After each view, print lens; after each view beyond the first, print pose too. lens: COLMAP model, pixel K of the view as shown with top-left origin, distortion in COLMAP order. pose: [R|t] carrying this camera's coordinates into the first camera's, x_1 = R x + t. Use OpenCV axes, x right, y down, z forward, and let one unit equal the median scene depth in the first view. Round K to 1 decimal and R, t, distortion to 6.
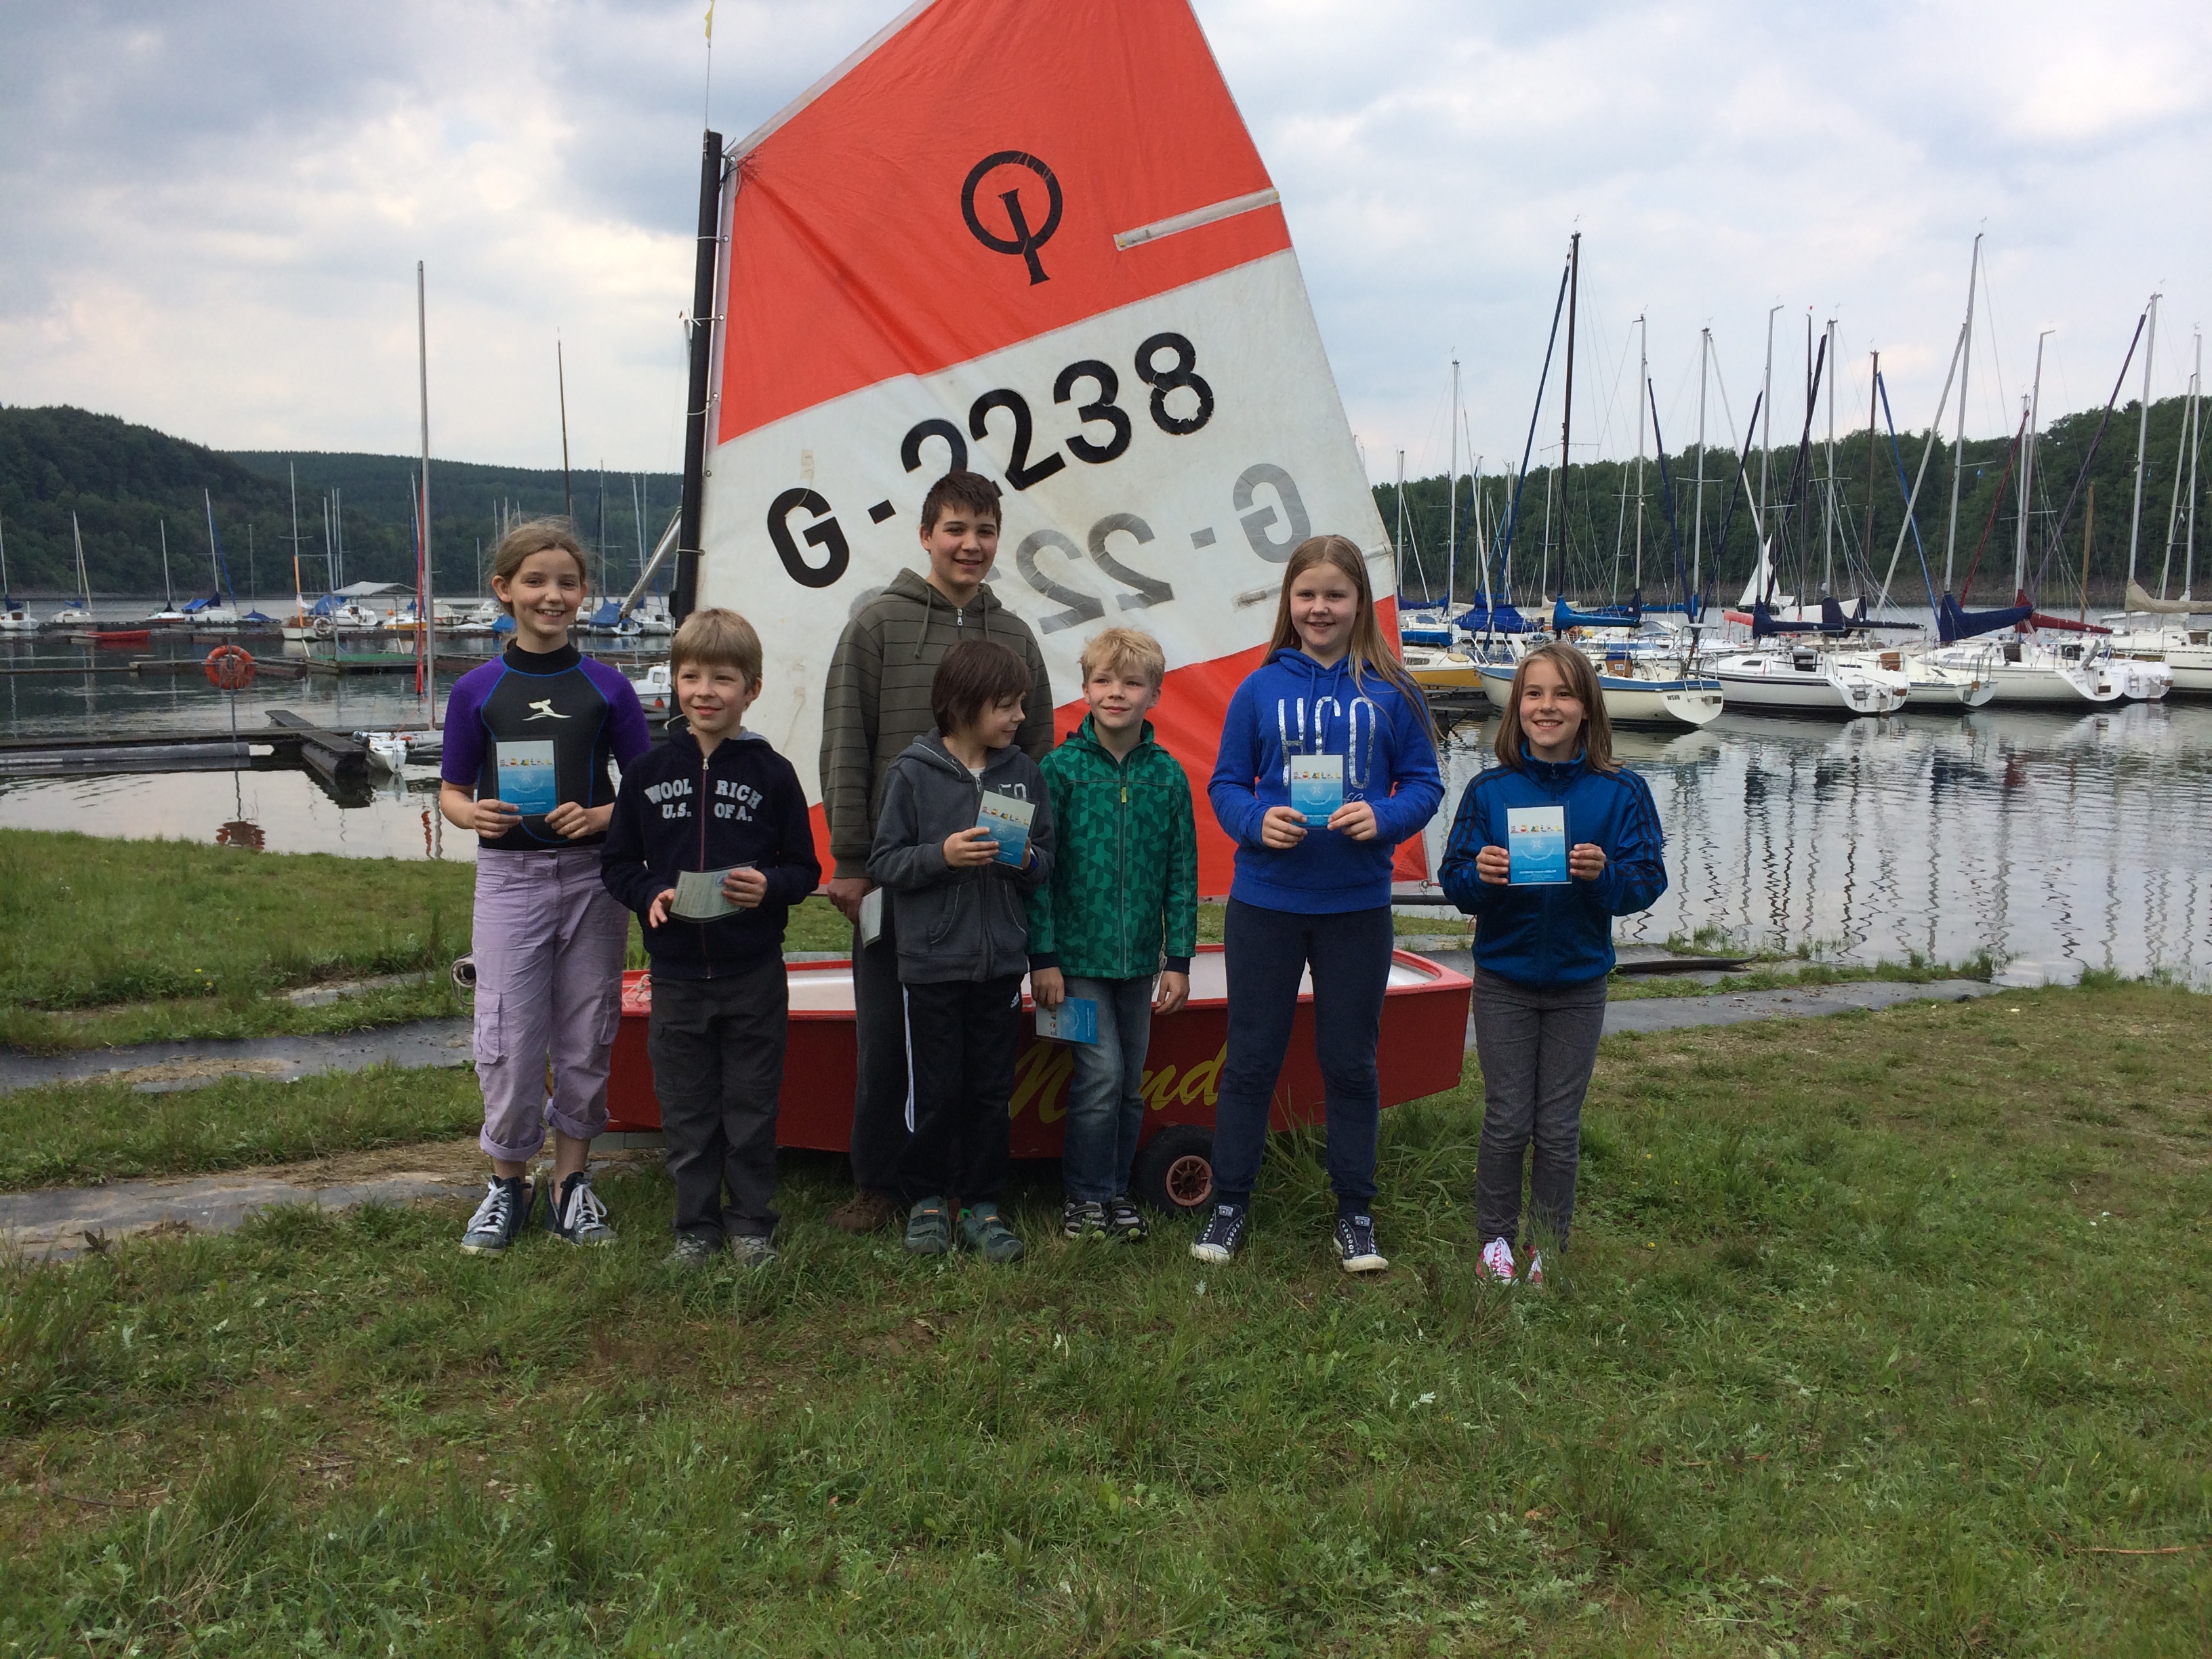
lens RADIAL K [[1915.0, 0, 1116.8], [0, 1915.0, 814.6], [0, 0, 1]] dist [0.084252, -0.100355]
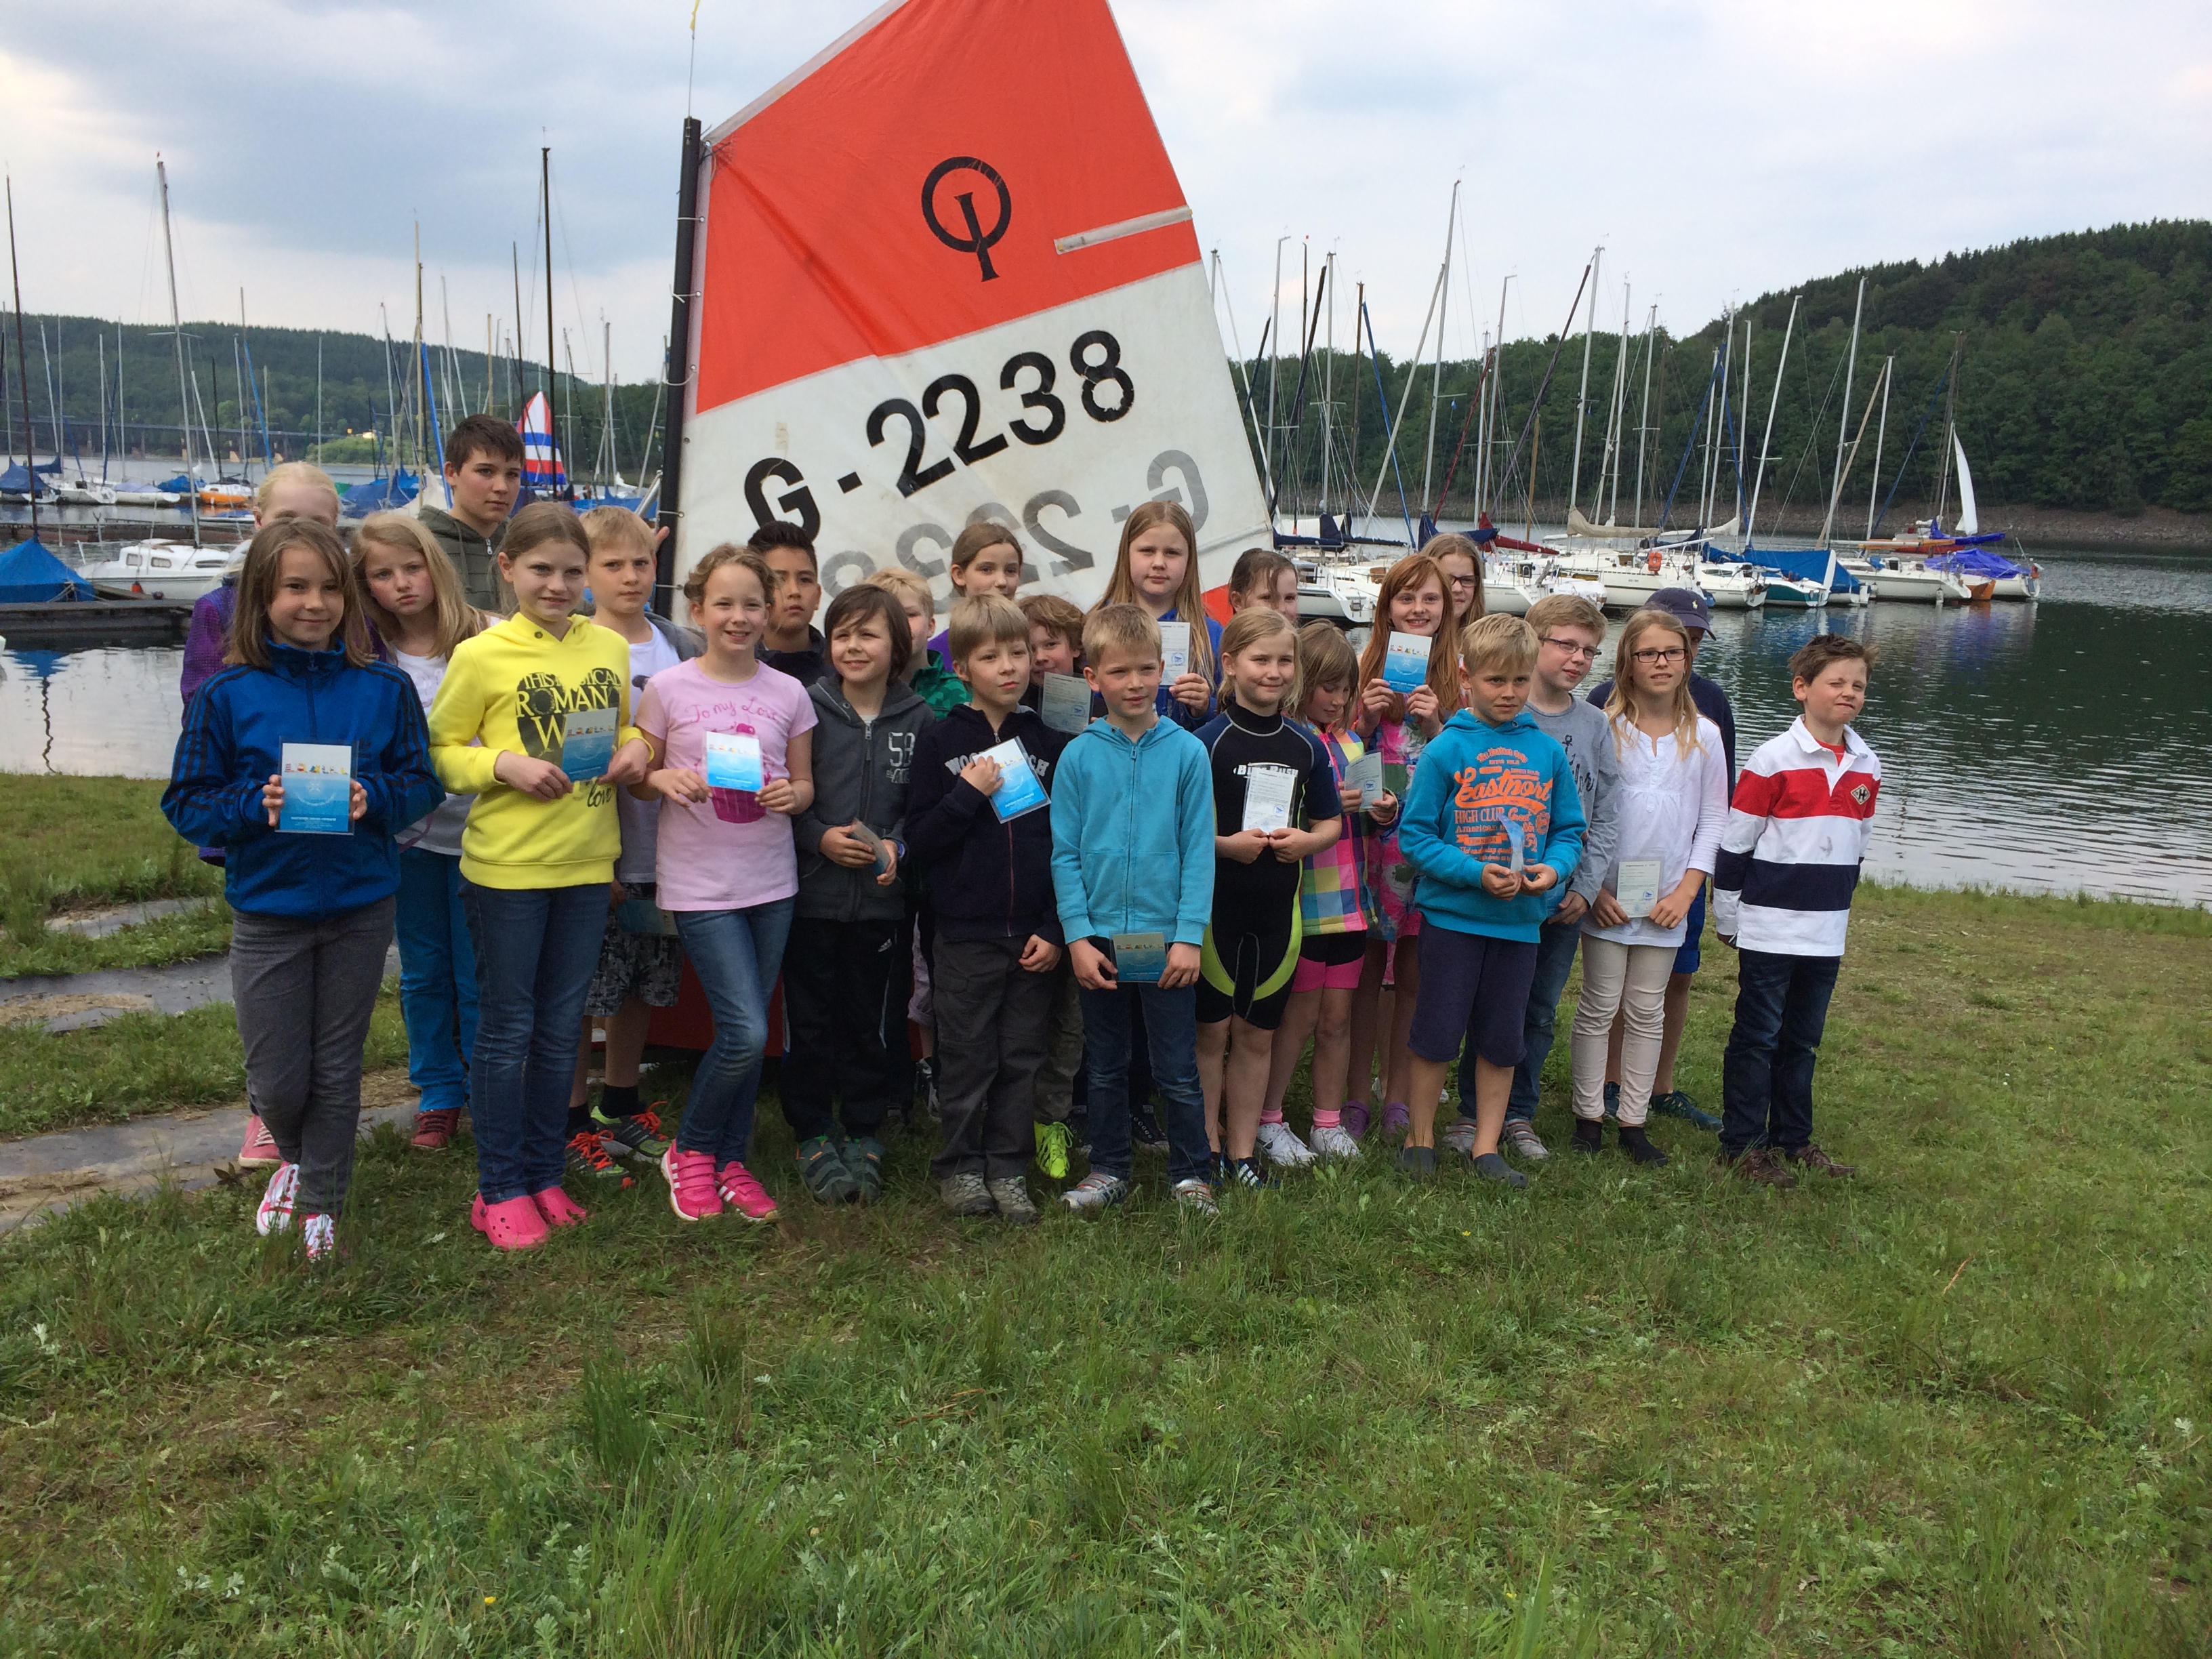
lens RADIAL K [[1915.0, 0, 1114.4], [0, 1915.0, 841.0], [0, 0, 1]] dist [0.084252, -0.100355]
pose [[0.964264, -0.014767, 0.264532, -0.267064], [-0.003512, 0.997645, 0.068493, -0.028559], [-0.264921, -0.066974, 0.961942, -0.110862]]
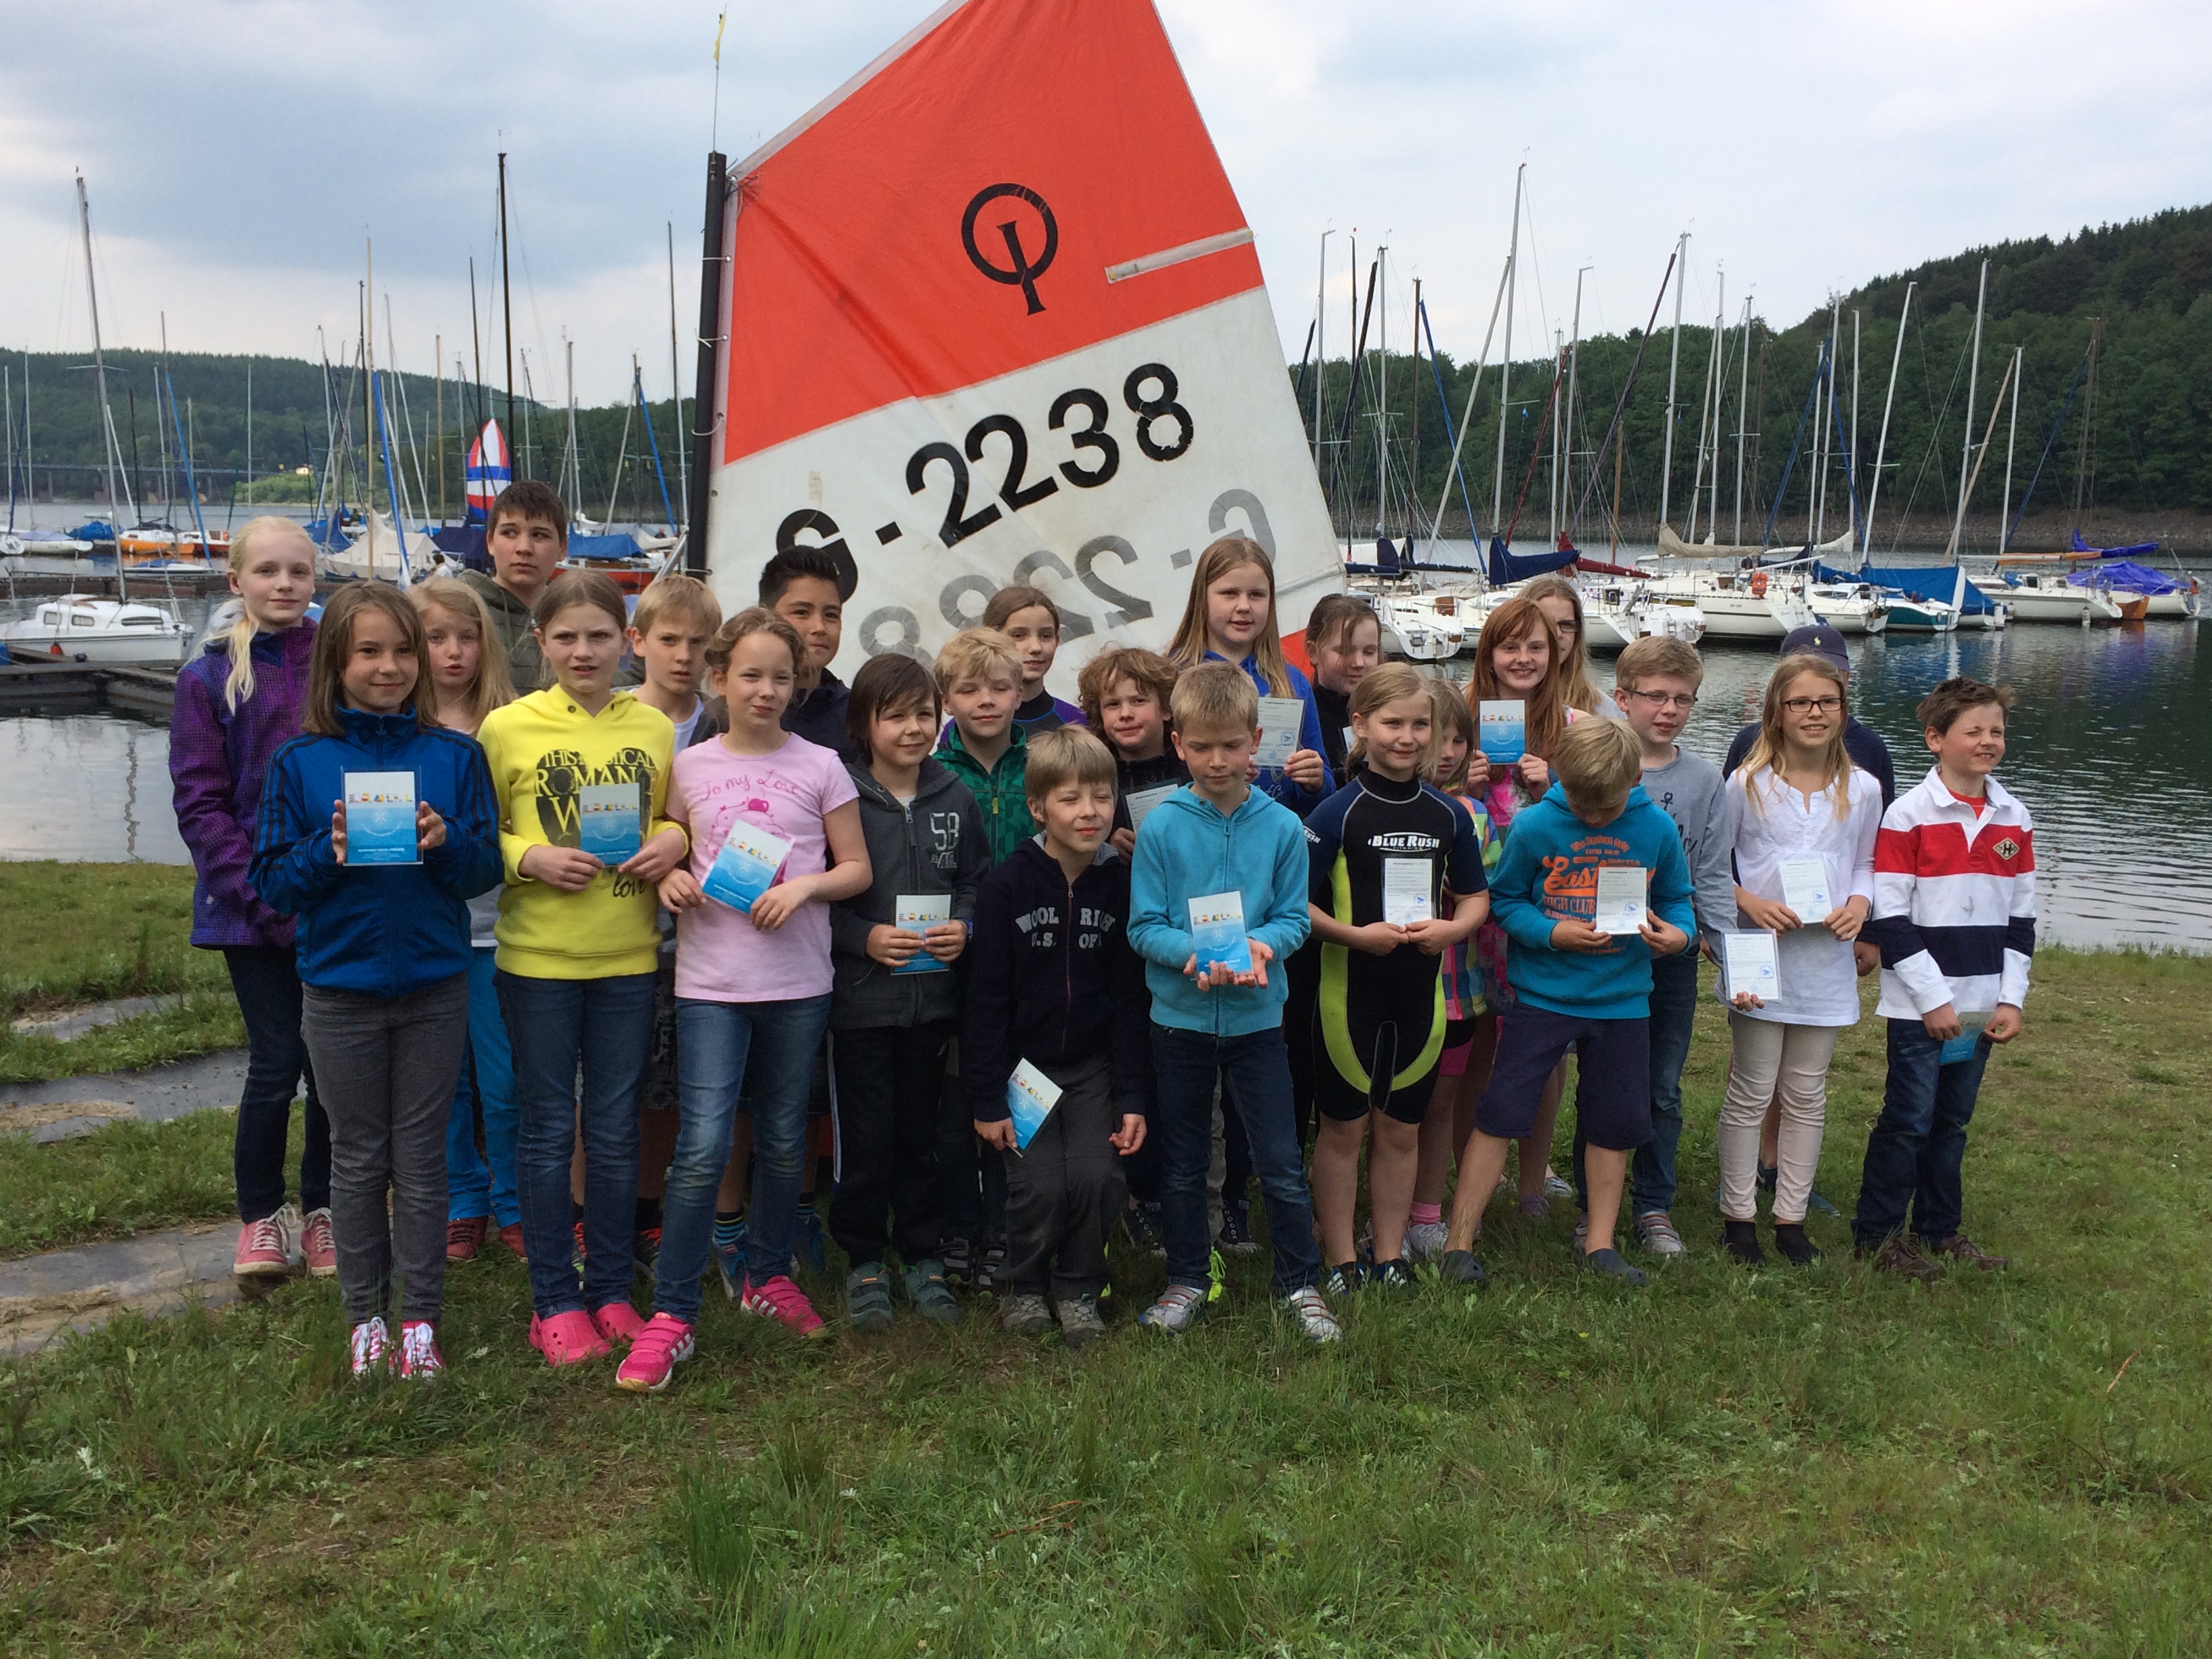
lens RADIAL K [[2188.4, 0, 1107.2], [0, 2188.4, 832.6], [0, 0, 1]] dist [0.048470, 0.000000]
pose [[0.968606, -0.023596, 0.247480, -0.298044], [0.016077, 0.999347, 0.032359, -0.034201], [-0.248082, -0.027364, 0.968352, -0.156527]]
